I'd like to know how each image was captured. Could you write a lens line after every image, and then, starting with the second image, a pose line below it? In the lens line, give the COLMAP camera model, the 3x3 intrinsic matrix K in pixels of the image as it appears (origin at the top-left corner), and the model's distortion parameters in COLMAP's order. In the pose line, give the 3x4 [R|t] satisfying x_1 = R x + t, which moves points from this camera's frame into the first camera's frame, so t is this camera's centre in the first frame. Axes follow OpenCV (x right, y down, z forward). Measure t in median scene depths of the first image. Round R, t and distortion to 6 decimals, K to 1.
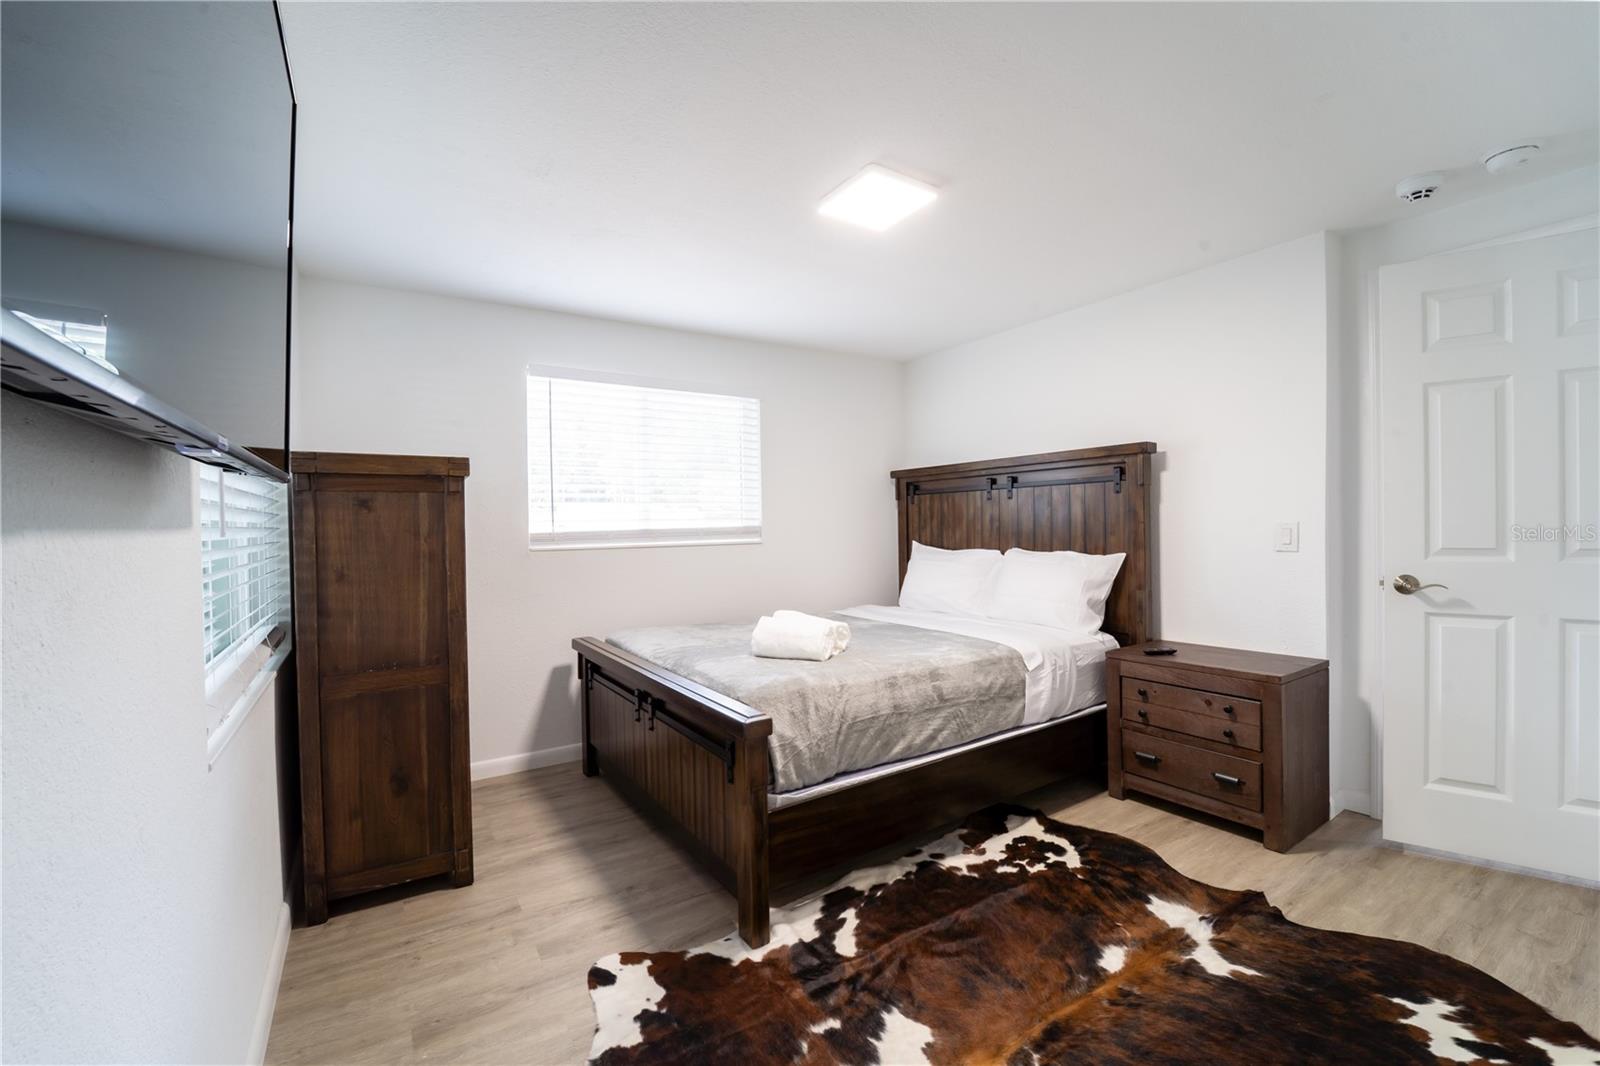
lens RADIAL K [[669.3, 0, 800.0], [0, 669.3, 533.0], [0, 0, 1]] dist [-0.010397, -0.000247]
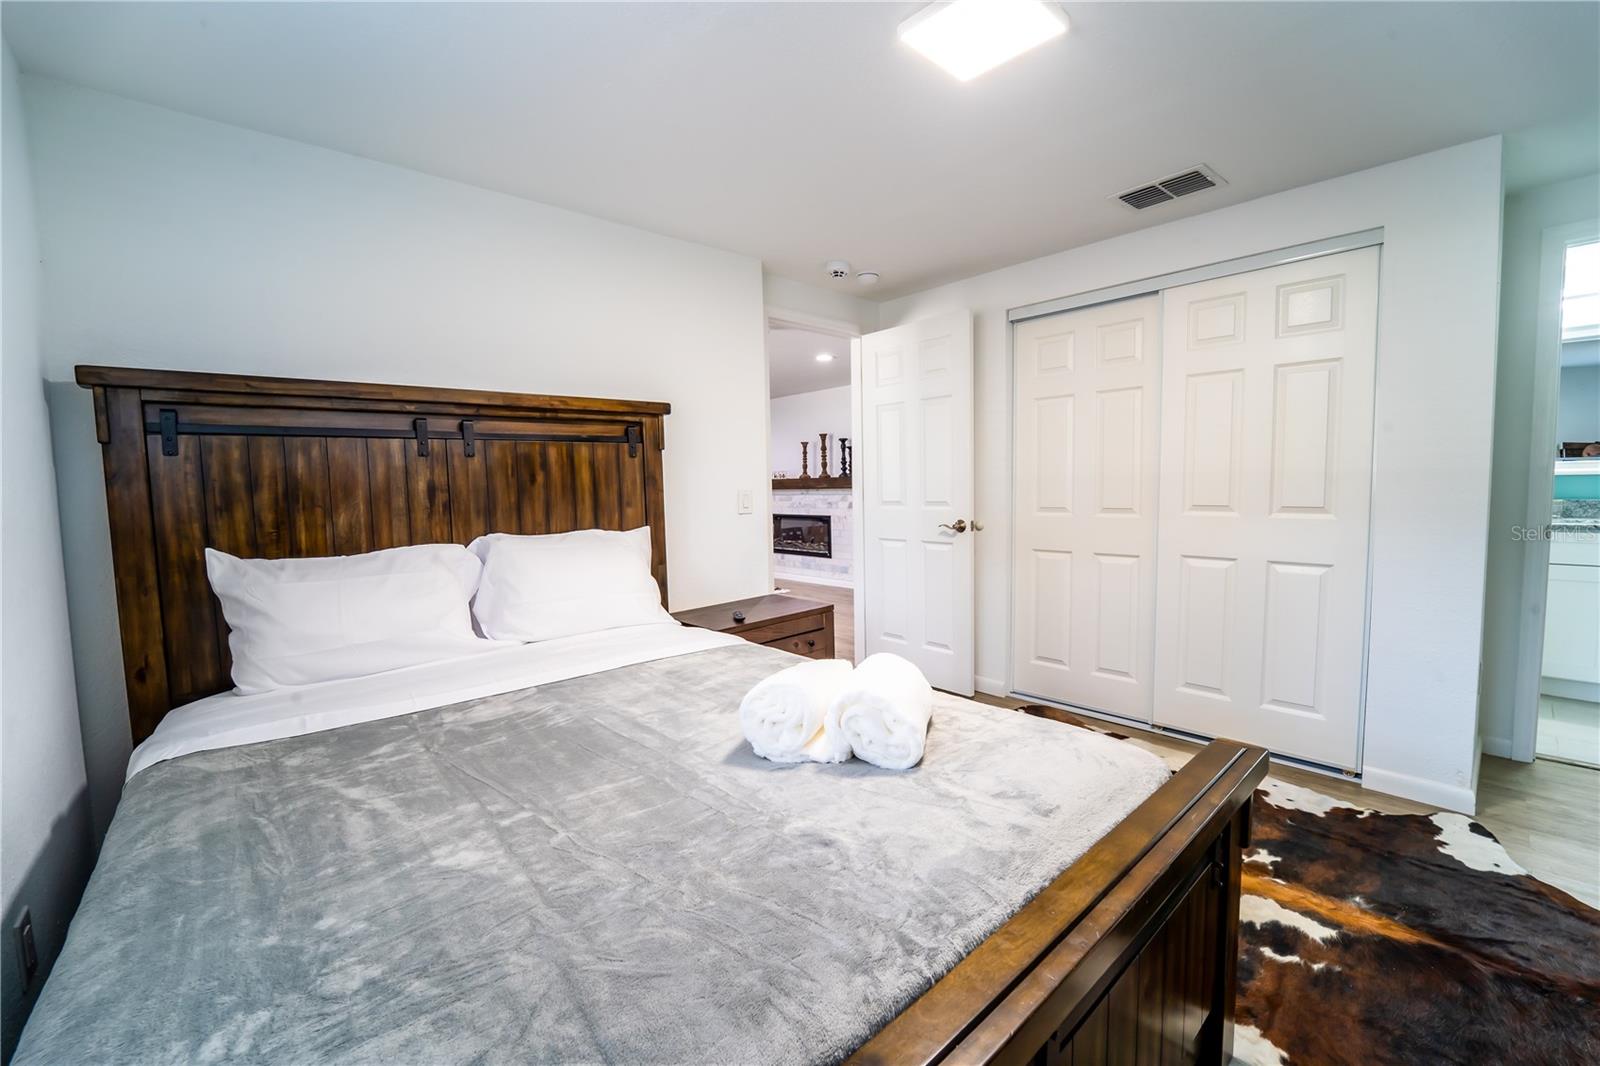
lens RADIAL K [[659.9, 0, 796.7], [0, 659.9, 531.1], [0, 0, 1]] dist [-0.024788, -0.000091]
pose [[-0.149125, -0.047115, 0.987695, -0.533077], [0.037886, 0.997859, 0.053320, -0.003901], [-0.988092, 0.045371, -0.147021, 1.232671]]
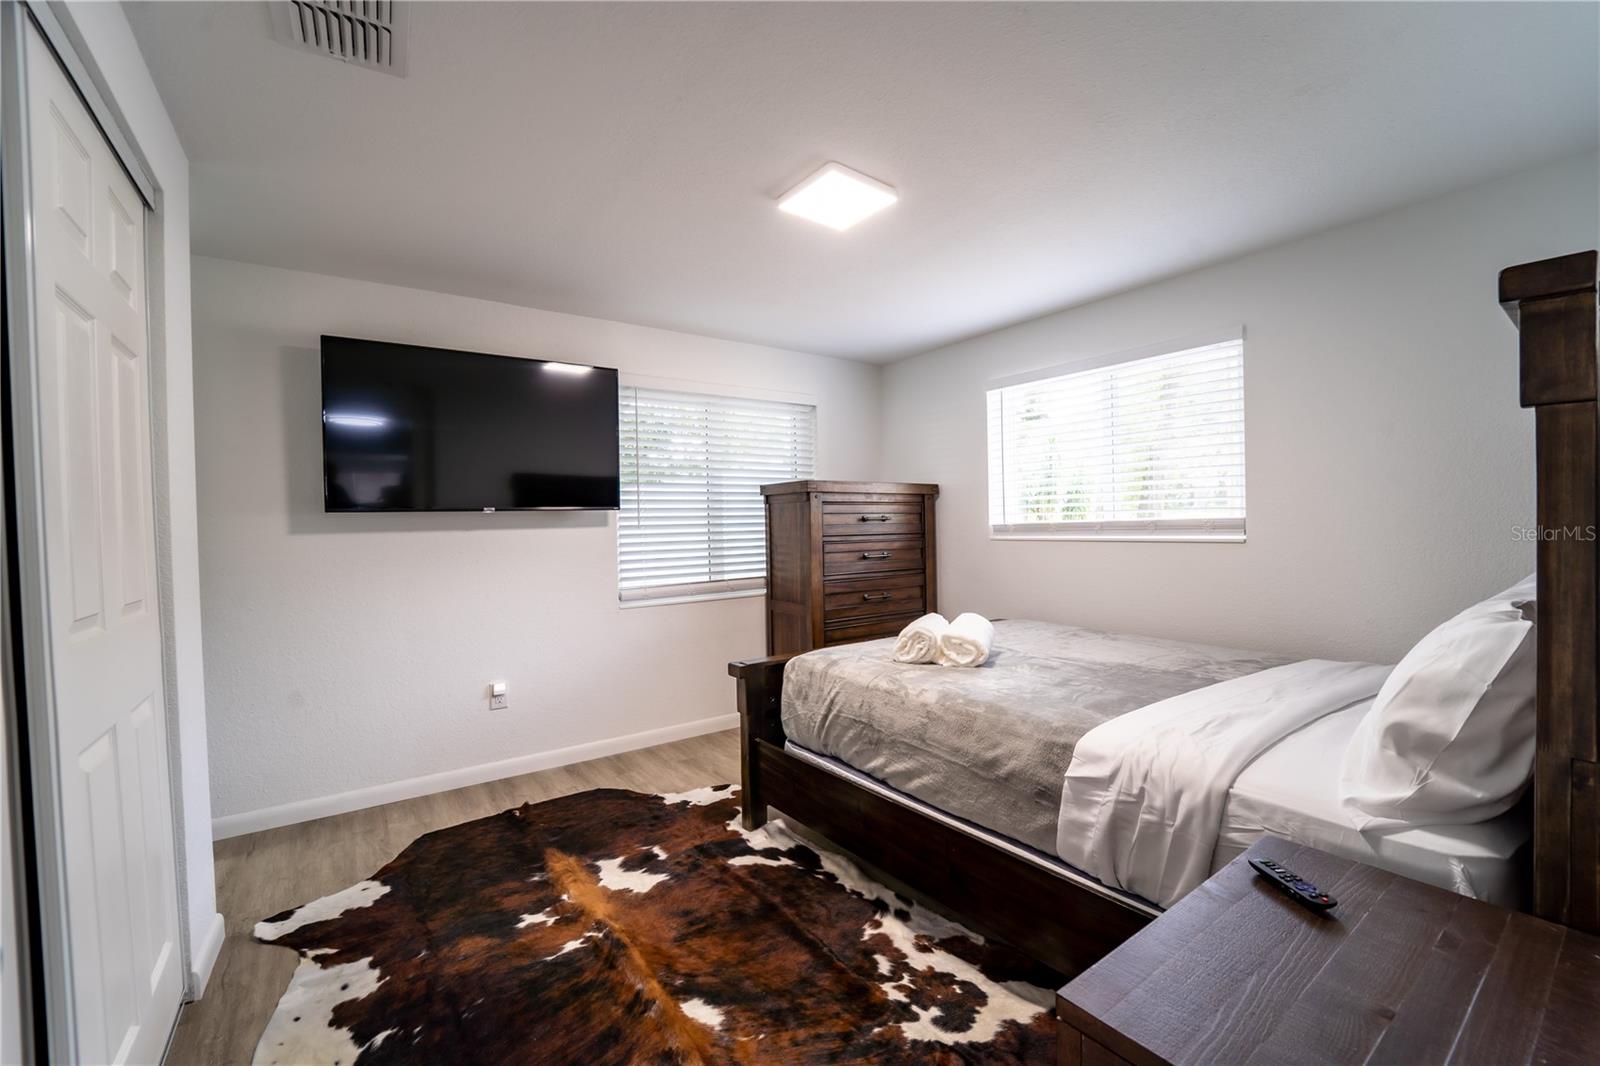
lens RADIAL K [[656.5, 0, 796.4], [0, 656.5, 532.7], [0, 0, 1]] dist [-0.023672, -0.000028]
pose [[0.039467, 0.029449, -0.998787, 1.018746], [0.006033, 0.999540, 0.029709, -0.030599], [0.999203, -0.007198, 0.039271, 0.835145]]
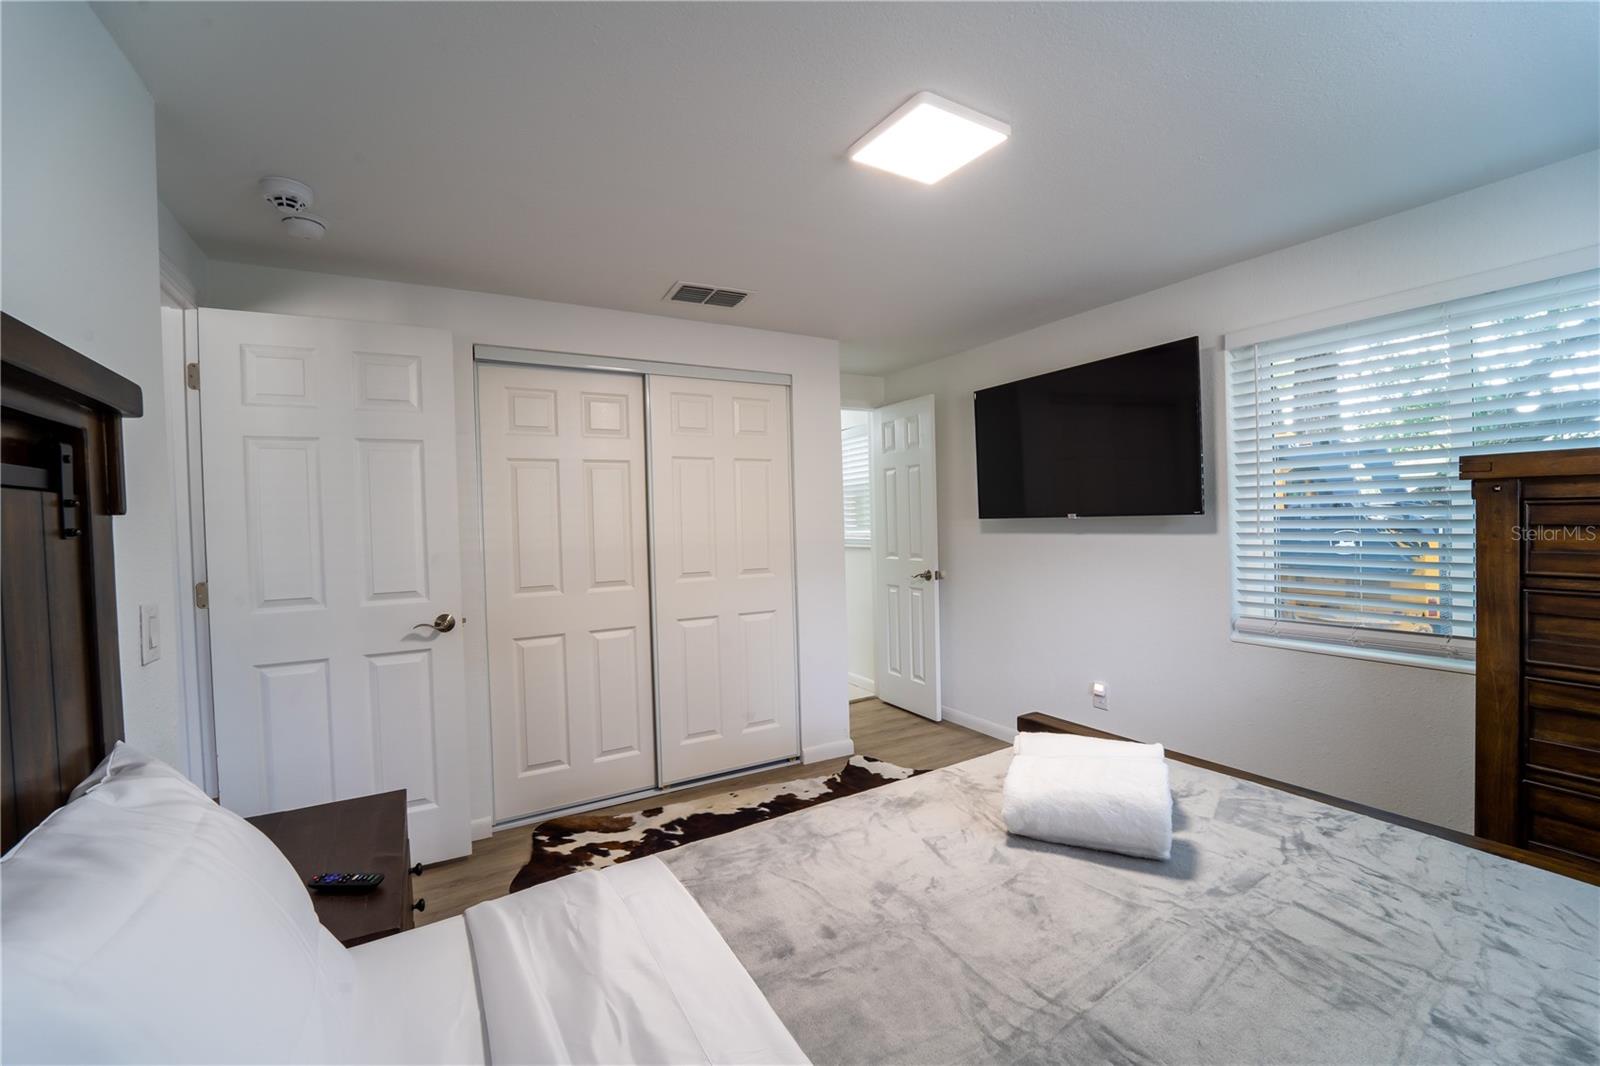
lens RADIAL K [[659.9, 0, 796.7], [0, 659.9, 531.1], [0, 0, 1]] dist [-0.024788, -0.000091]
pose [[-0.996727, 0.045431, 0.066868, 0.217208], [0.047566, 0.998397, 0.030688, -0.075537], [-0.065367, 0.033768, -0.997290, 1.660024]]
